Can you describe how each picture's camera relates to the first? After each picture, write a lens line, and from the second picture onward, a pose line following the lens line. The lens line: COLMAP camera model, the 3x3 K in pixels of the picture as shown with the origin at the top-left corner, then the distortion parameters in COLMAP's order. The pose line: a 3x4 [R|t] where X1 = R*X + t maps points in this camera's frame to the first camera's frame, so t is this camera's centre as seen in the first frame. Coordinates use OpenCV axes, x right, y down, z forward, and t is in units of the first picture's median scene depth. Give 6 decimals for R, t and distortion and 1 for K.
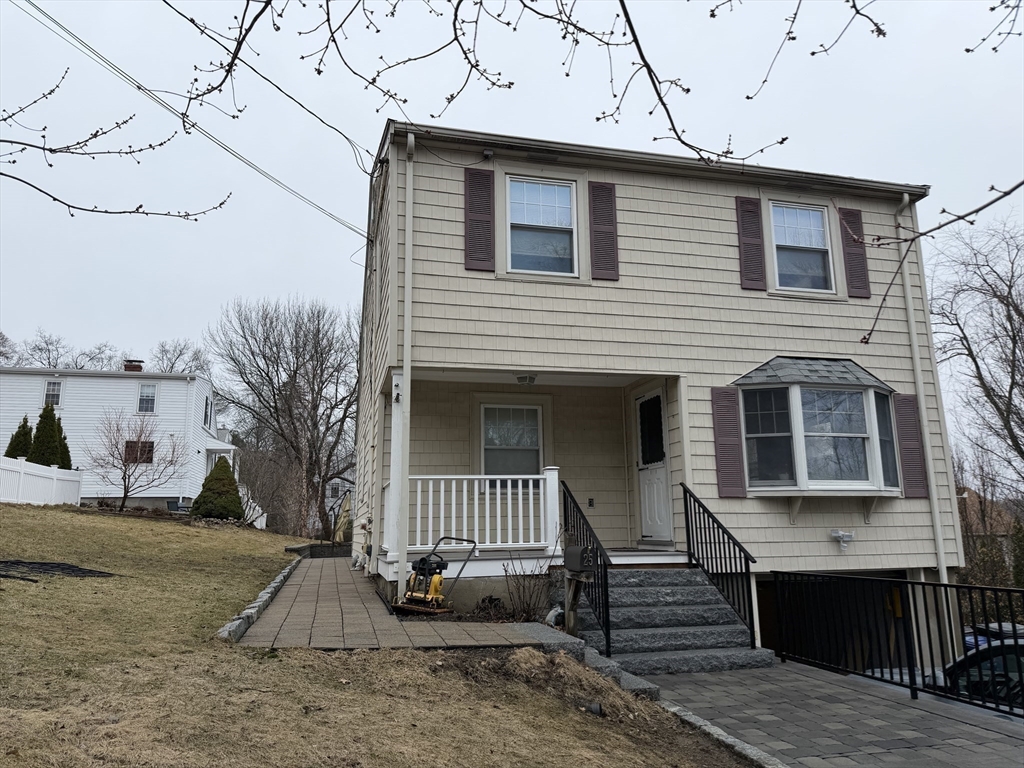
lens RADIAL K [[714.6, 0, 513.4], [0, 714.6, 386.0], [0, 0, 1]] dist [0.092596, -0.113554]
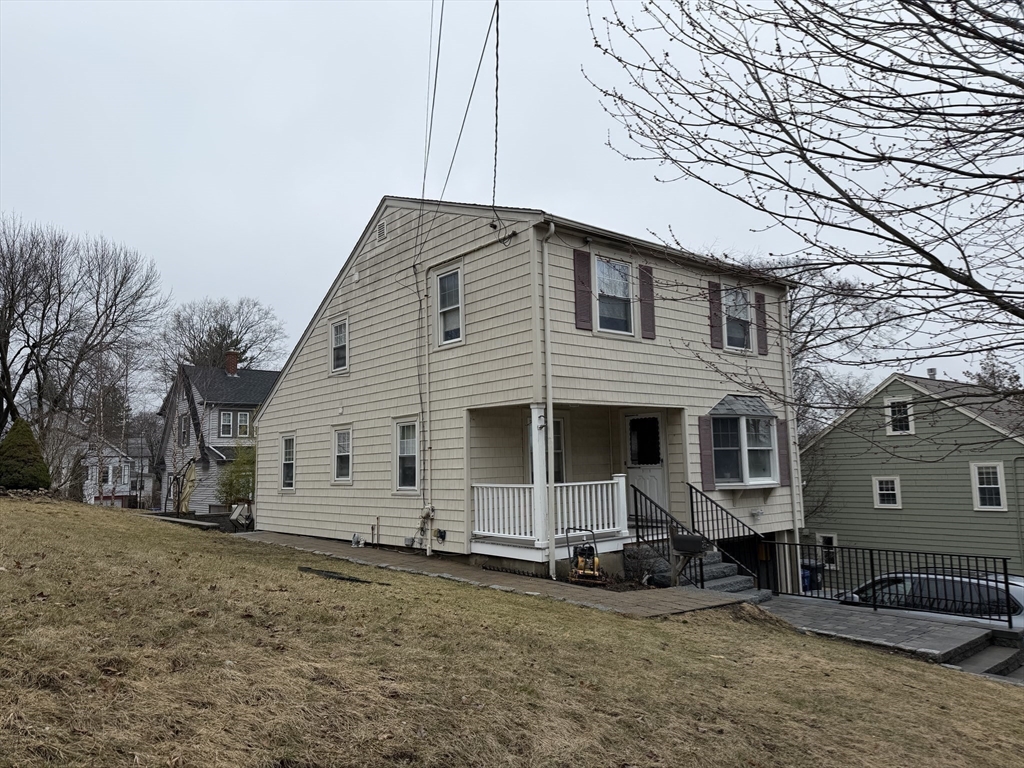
lens RADIAL K [[714.6, 0, 513.4], [0, 714.6, 386.0], [0, 0, 1]] dist [0.092596, -0.113554]
pose [[0.902055, 0.041370, 0.429634, -0.700951], [-0.074582, 0.995363, 0.060747, -0.120778], [-0.425128, -0.086840, 0.900958, -0.153466]]
